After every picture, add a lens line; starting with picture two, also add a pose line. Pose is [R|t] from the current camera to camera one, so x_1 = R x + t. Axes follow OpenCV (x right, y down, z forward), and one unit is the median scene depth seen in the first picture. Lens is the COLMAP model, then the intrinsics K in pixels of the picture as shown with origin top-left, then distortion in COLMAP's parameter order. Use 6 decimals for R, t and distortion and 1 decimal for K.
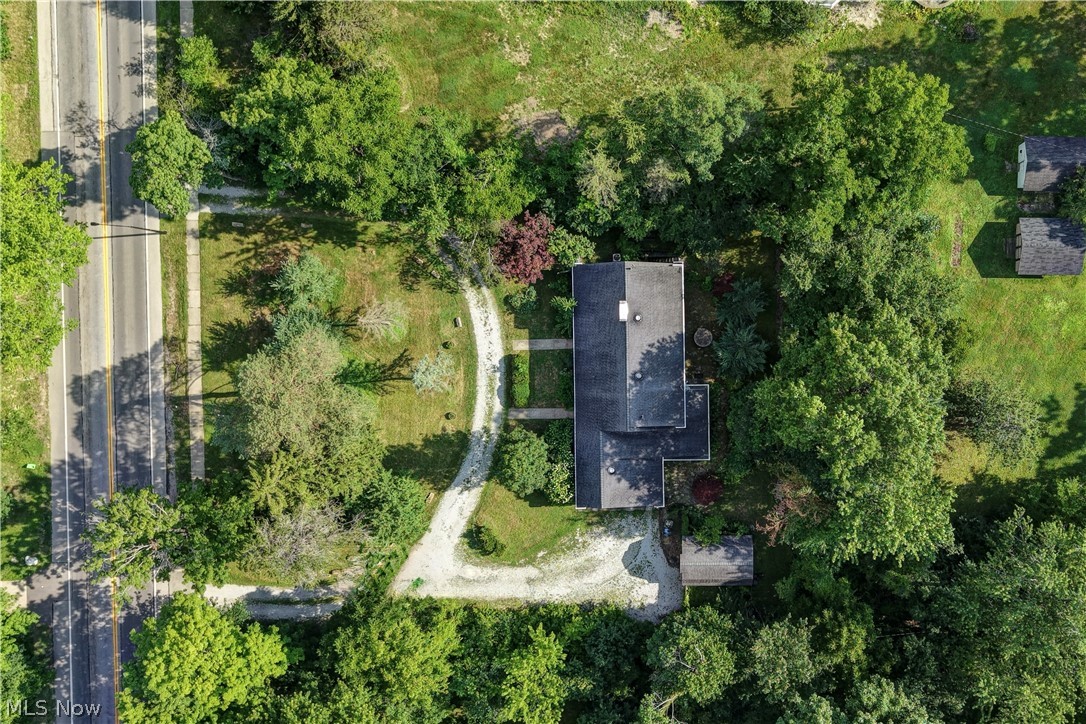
lens RADIAL K [[745.9, 0, 543.0], [0, 745.9, 362.0], [0, 0, 1]] dist [-0.001937, -0.000176]
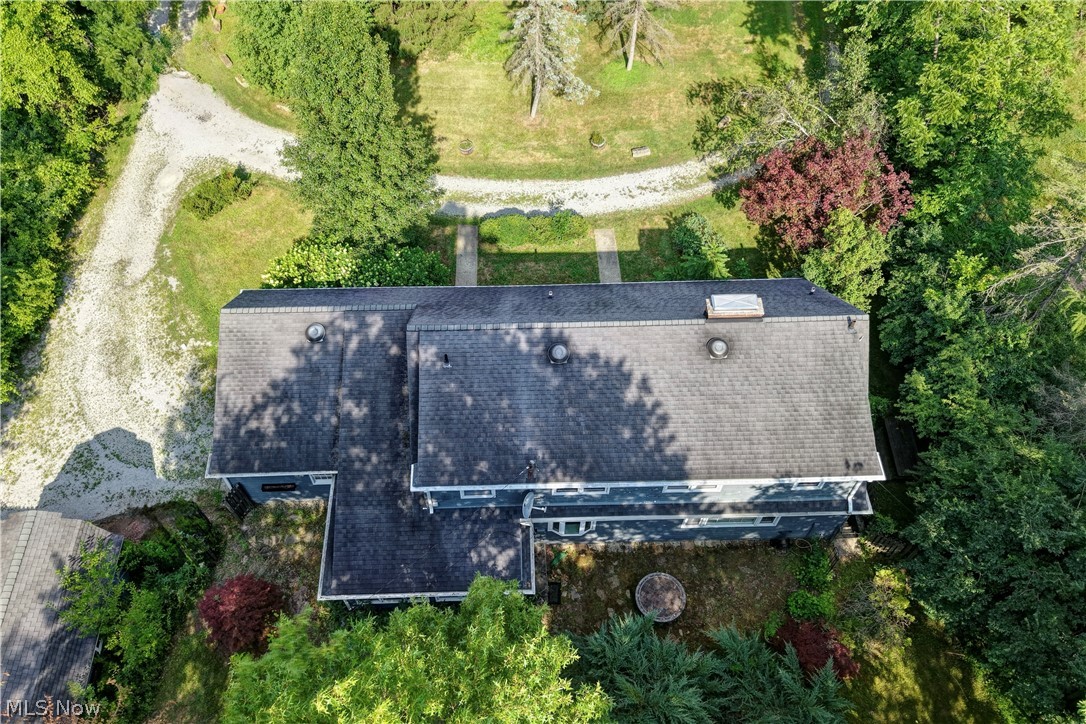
lens RADIAL K [[745.9, 0, 543.0], [0, 745.9, 362.0], [0, 0, 1]] dist [-0.001937, -0.000176]
pose [[0.014275, 0.921355, -0.388460, 0.233803], [-0.999805, 0.007837, -0.018152, 0.028291], [-0.013680, 0.388644, 0.921287, 0.572183]]
